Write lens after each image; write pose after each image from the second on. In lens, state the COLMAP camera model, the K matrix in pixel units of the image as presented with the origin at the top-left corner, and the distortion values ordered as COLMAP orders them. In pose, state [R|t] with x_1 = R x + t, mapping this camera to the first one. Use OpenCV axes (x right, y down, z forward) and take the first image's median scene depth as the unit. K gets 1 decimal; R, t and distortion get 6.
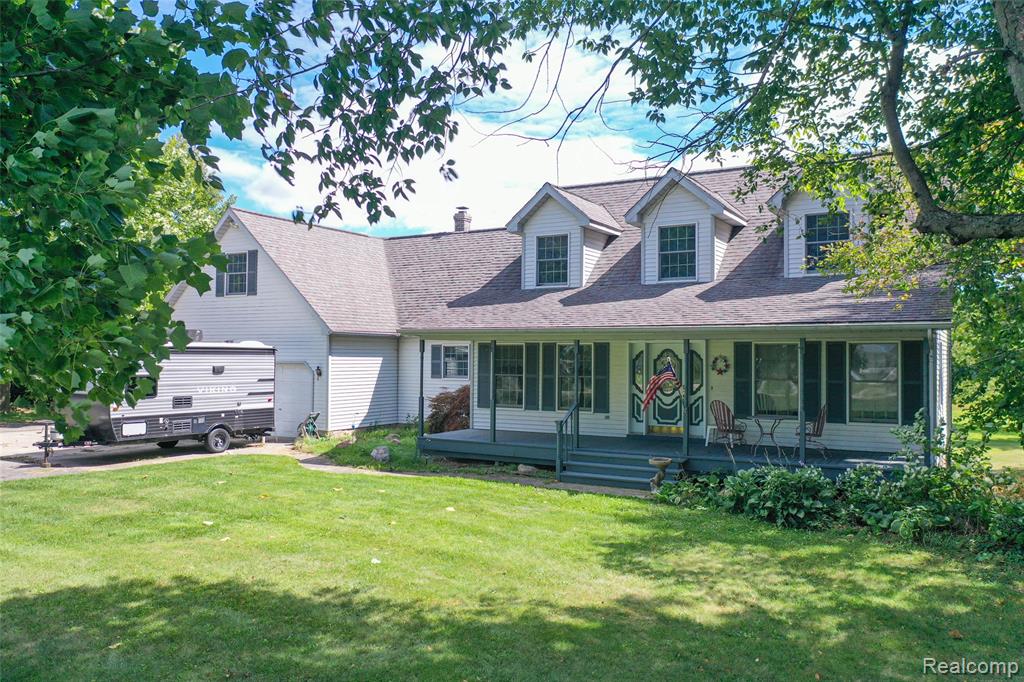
lens RADIAL K [[804.0, 0, 512.0], [0, 804.0, 341.0], [0, 0, 1]] dist [-0.007201, 0.003704]
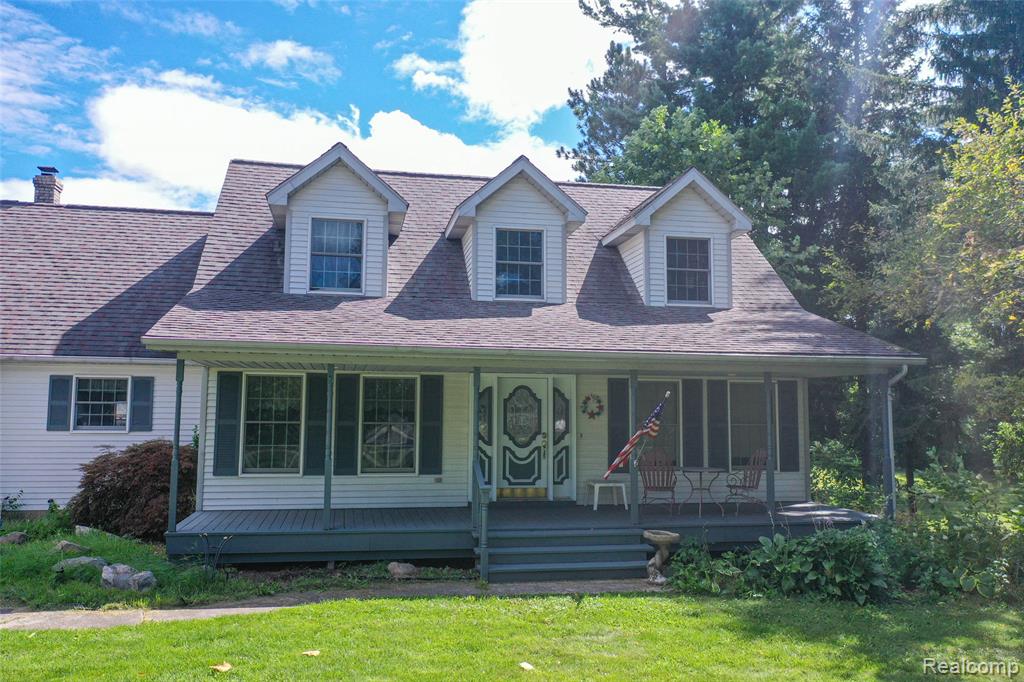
lens RADIAL K [[823.1, 0, 508.0], [0, 823.1, 325.3], [0, 0, 1]] dist [0.004711, 0.006275]
pose [[0.754892, 0.068382, 0.652274, -0.327760], [-0.015650, 0.996144, -0.086321, 0.020197], [-0.655662, 0.054955, 0.753052, 0.406216]]
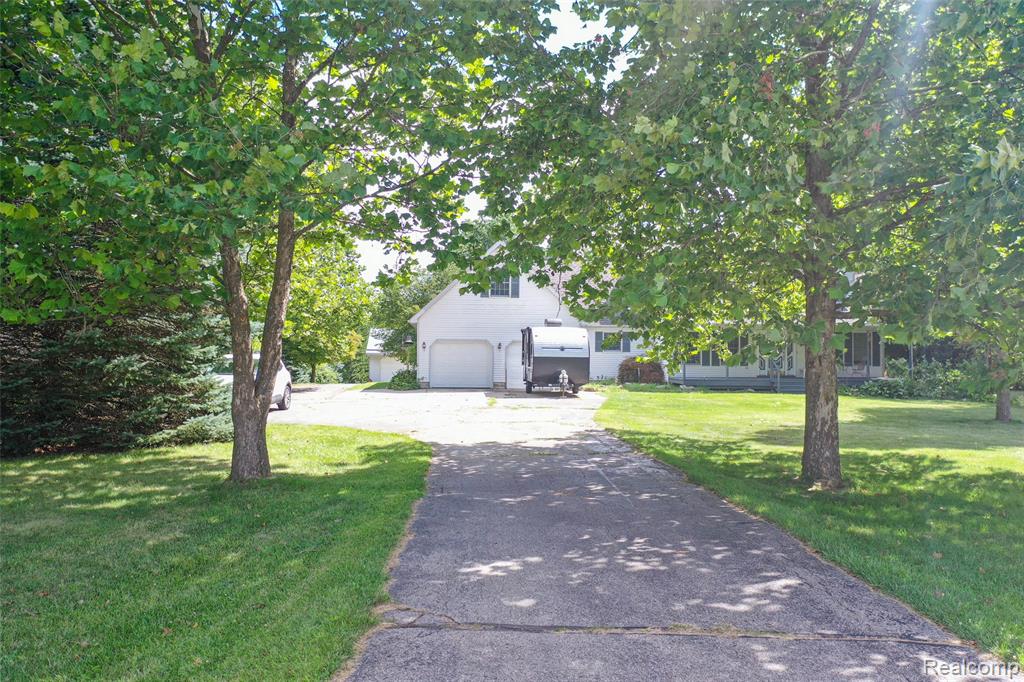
lens RADIAL K [[826.6, 0, 512.0], [0, 826.6, 341.0], [0, 0, 1]] dist [-0.001944, 0.000851]
pose [[0.821095, 0.005512, 0.570765, -1.587184], [-0.012018, 0.999899, 0.007634, 0.018367], [-0.570665, -0.013128, 0.821078, -0.382058]]
